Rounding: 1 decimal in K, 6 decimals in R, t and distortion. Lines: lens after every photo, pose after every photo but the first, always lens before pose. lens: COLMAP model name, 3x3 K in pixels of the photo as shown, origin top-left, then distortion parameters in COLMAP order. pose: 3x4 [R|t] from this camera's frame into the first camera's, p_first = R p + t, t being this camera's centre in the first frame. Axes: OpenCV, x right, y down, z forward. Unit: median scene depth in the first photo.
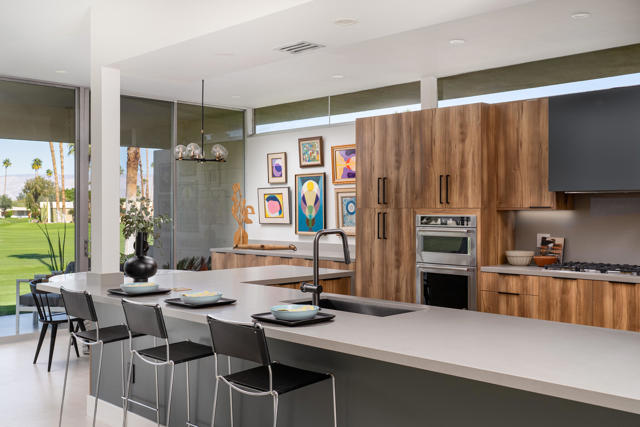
lens RADIAL K [[688.6, 0, 319.8], [0, 688.6, 212.4], [0, 0, 1]] dist [0.015997, 0.000000]
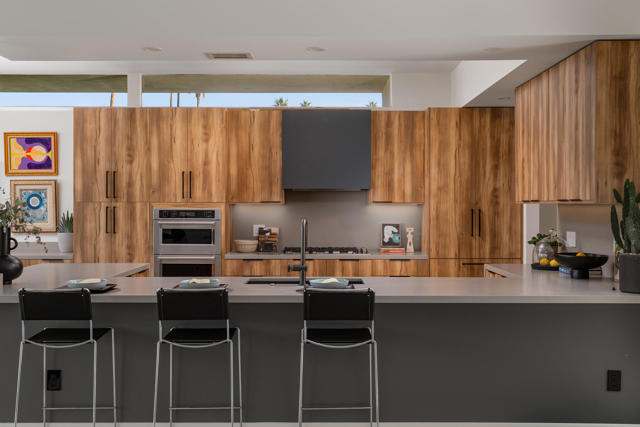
lens RADIAL K [[728.1, 0, 320.2], [0, 728.1, 213.8], [0, 0, 1]] dist [0.011957, 0.000000]
pose [[0.697381, -0.005273, 0.716681, -0.442364], [0.001271, 0.999980, 0.006120, 0.004541], [-0.716699, -0.003357, 0.697374, 0.057855]]
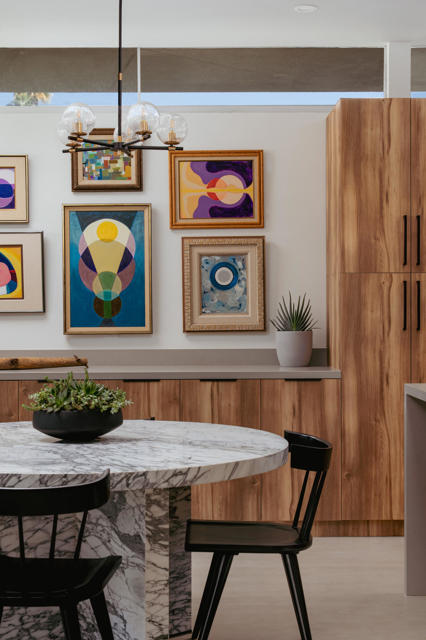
lens RADIAL K [[1057.5, 0, 212.9], [0, 1057.5, 320.0], [0, 0, 1]] dist [0.019666, 0.000000]
pose [[0.686278, -0.007416, 0.727302, -0.604287], [0.008454, 0.999962, 0.002219, 0.027184], [-0.727290, 0.004626, 0.686314, 0.542625]]
